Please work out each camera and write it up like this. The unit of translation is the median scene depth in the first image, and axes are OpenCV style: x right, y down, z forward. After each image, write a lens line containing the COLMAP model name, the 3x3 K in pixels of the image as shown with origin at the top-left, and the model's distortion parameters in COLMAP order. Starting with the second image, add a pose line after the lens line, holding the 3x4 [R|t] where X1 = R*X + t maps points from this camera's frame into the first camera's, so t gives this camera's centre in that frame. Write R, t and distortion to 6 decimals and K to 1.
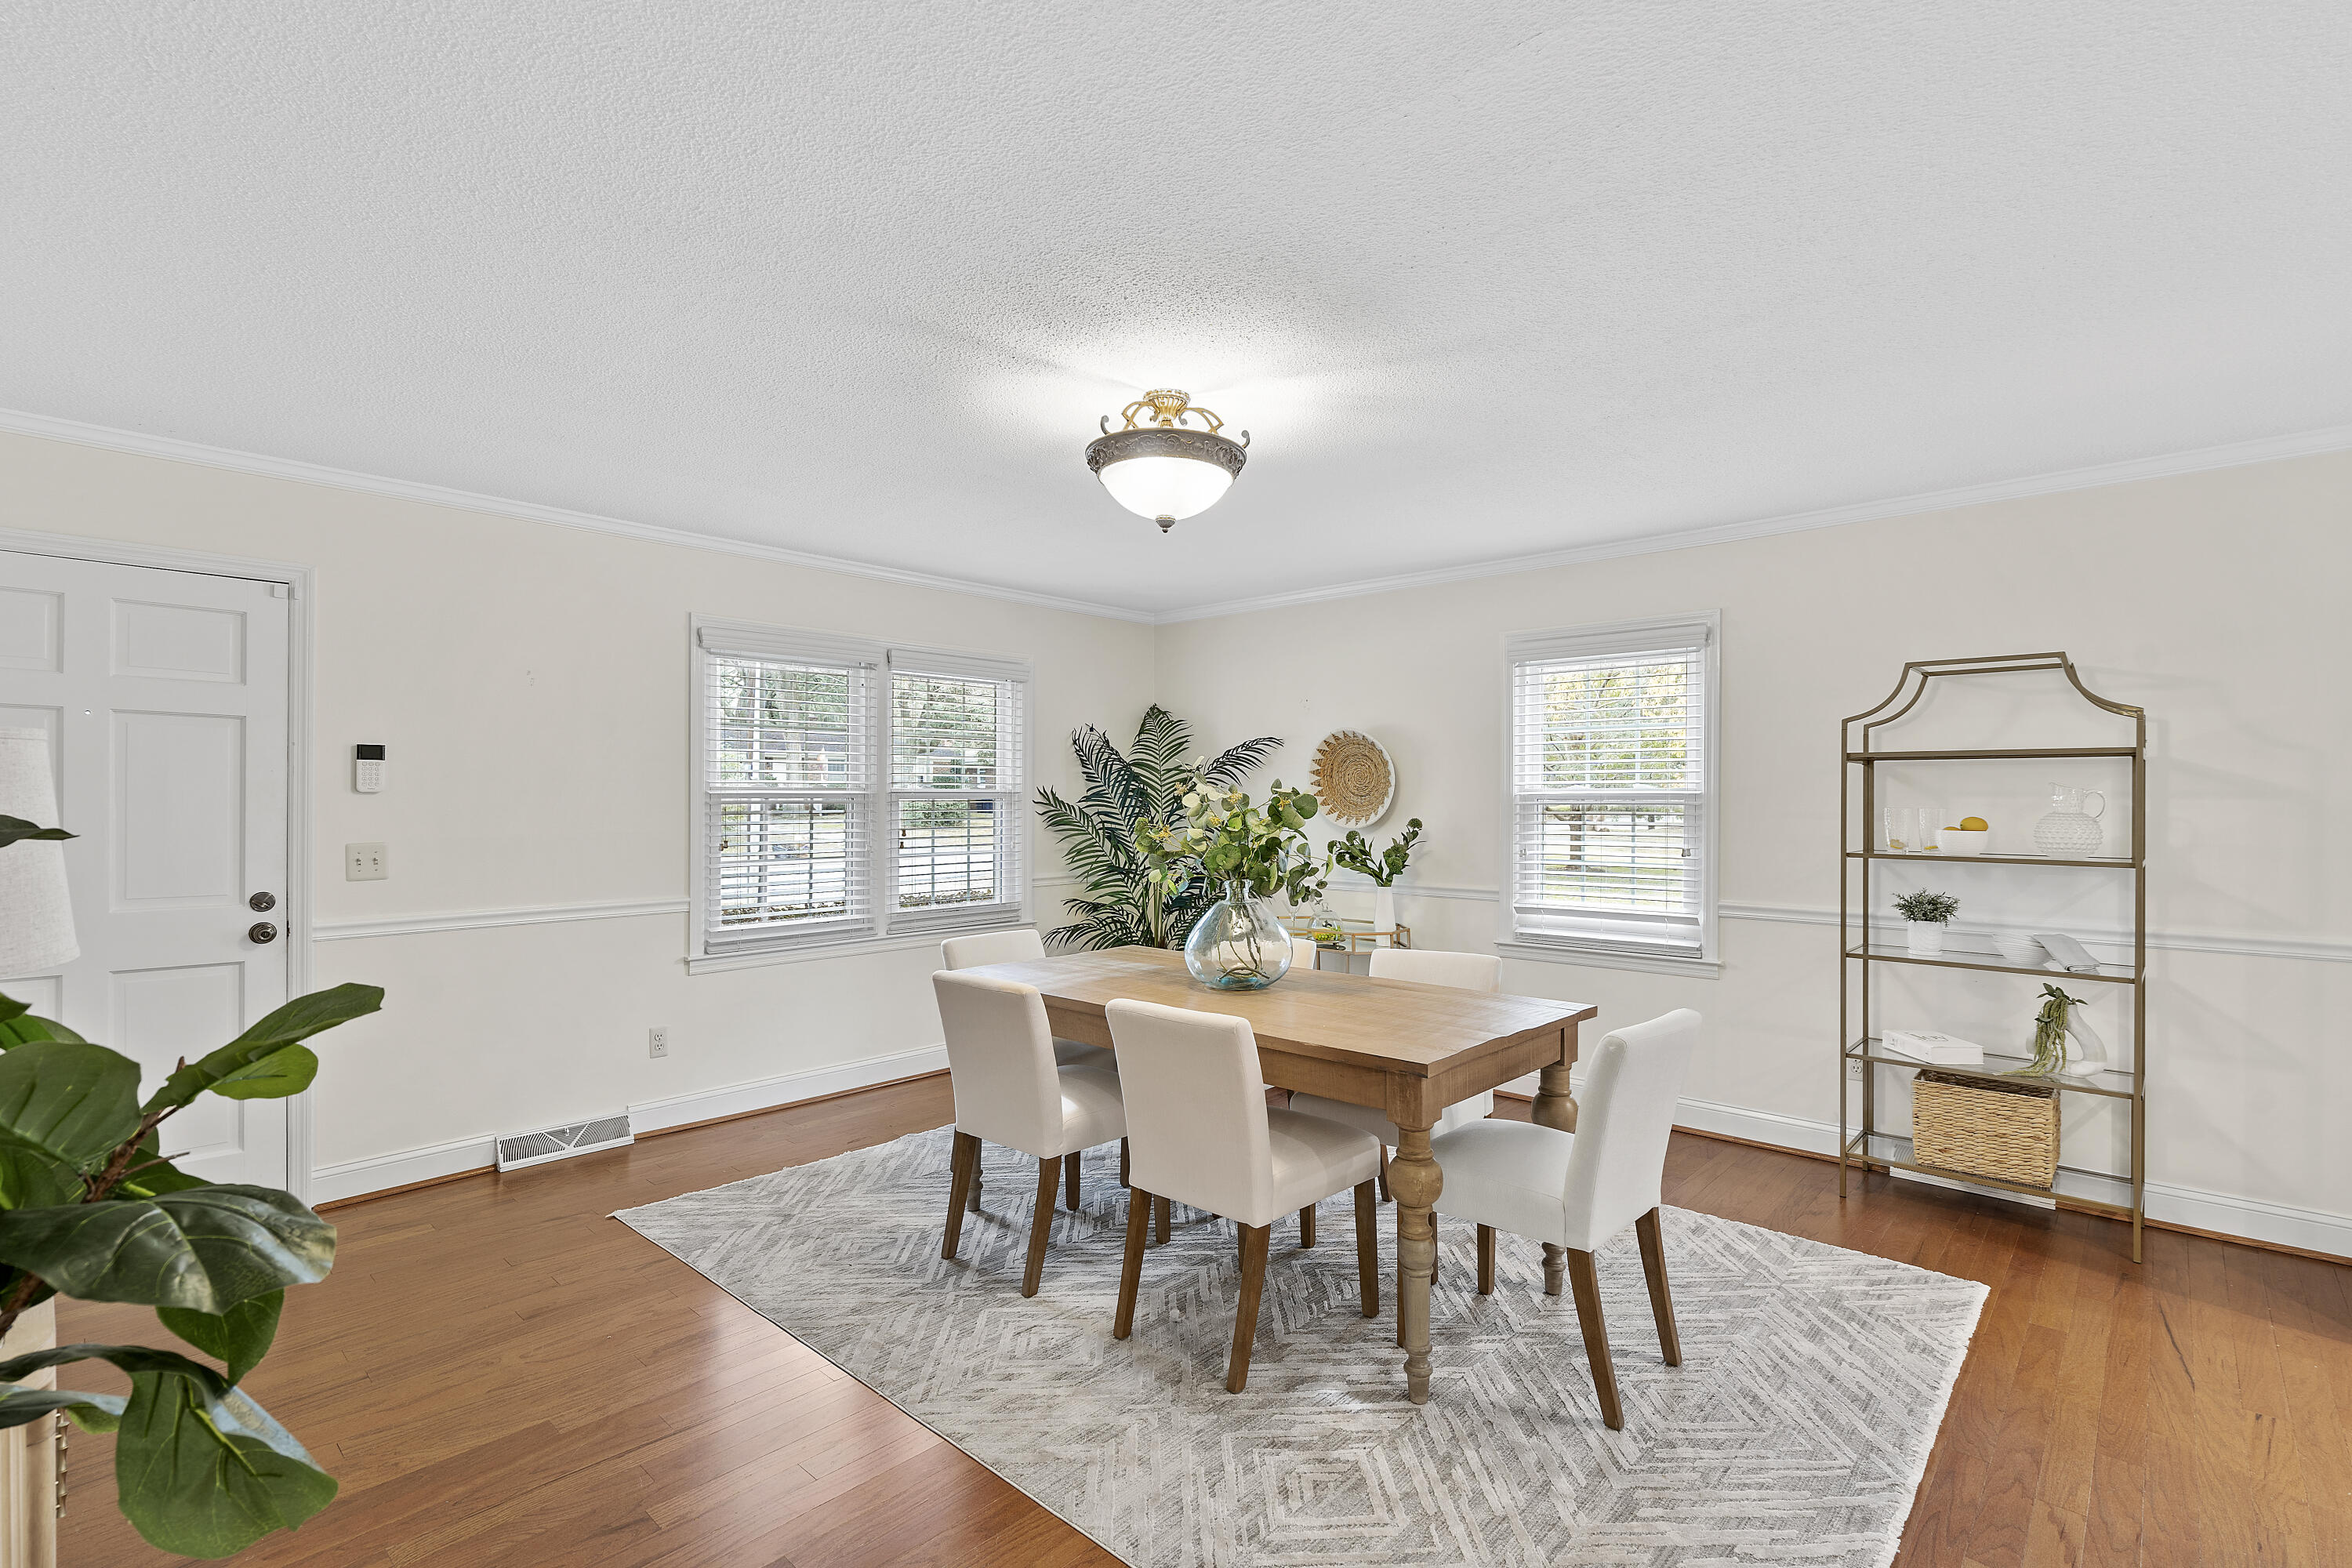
lens RADIAL K [[1063.6, 0, 1176.4], [0, 1063.6, 792.8], [0, 0, 1]] dist [-0.007432, -0.001078]
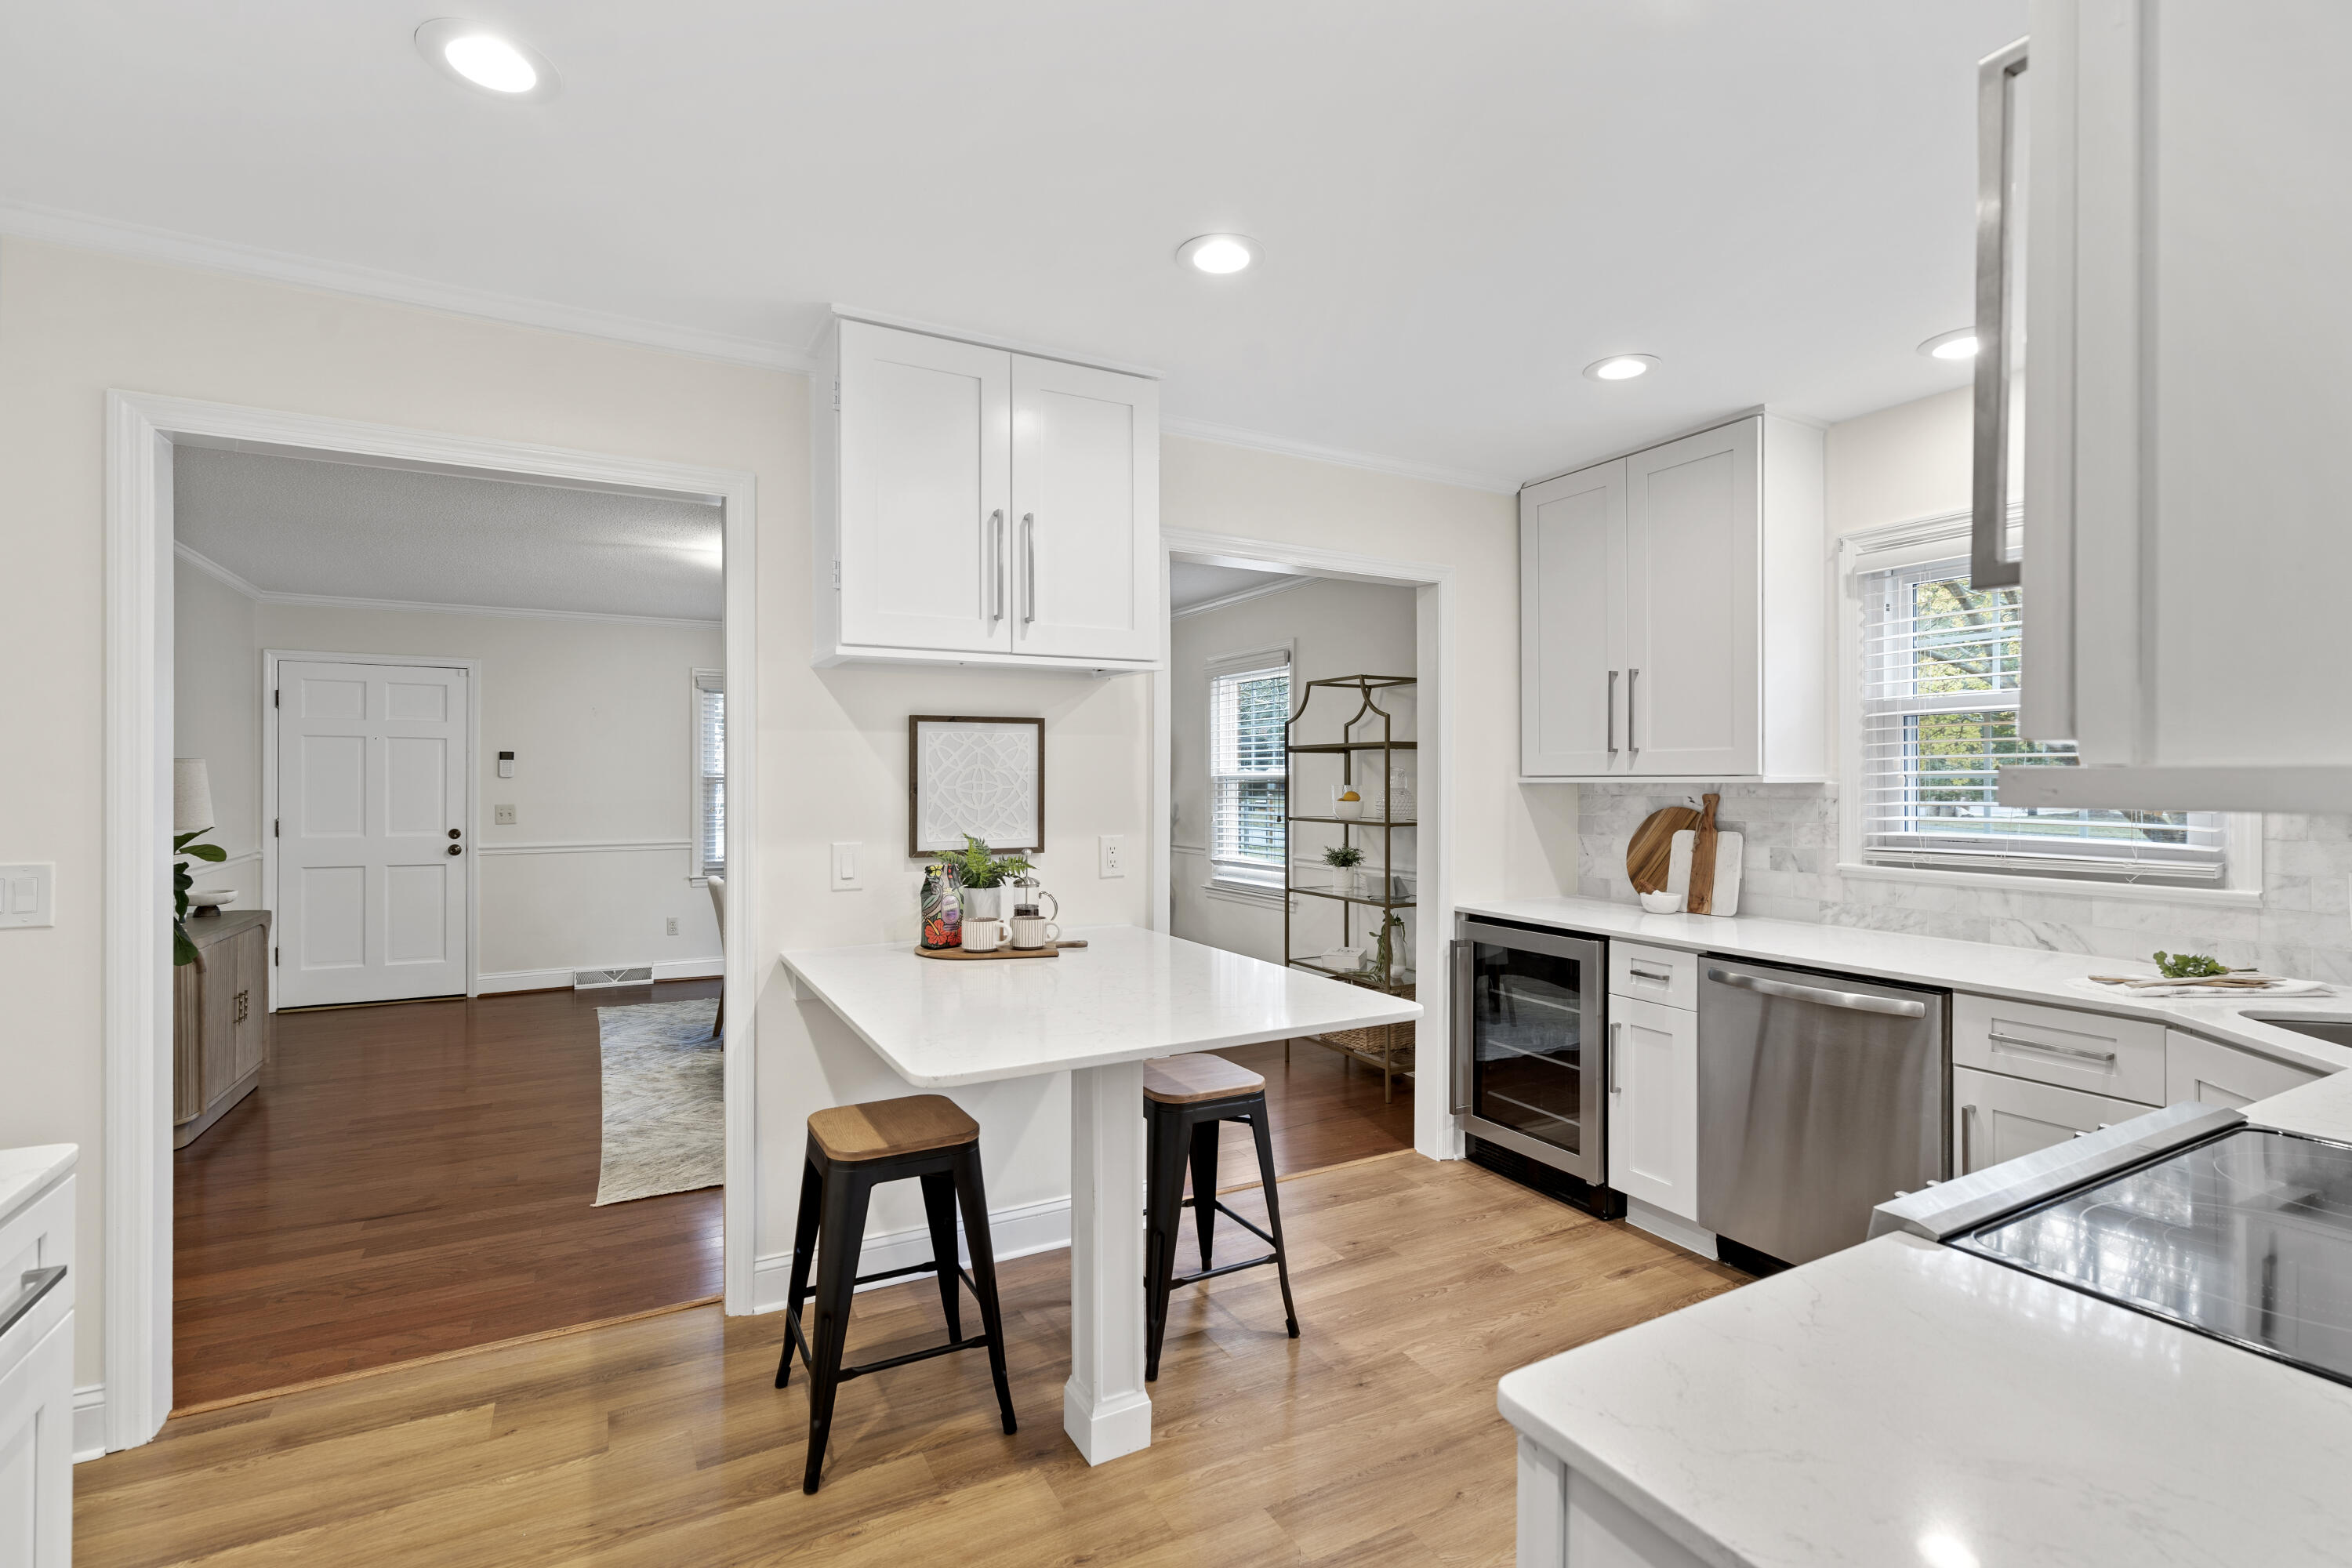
lens RADIAL K [[1063.6, 0, 1167.7], [0, 1063.6, 780.9], [0, 0, 1]] dist [-0.007432, -0.001078]
pose [[0.944485, -0.002087, -0.328547, 0.945179], [0.003265, 0.999990, 0.003034, 0.004371], [0.328537, -0.003938, 0.944483, -0.379099]]
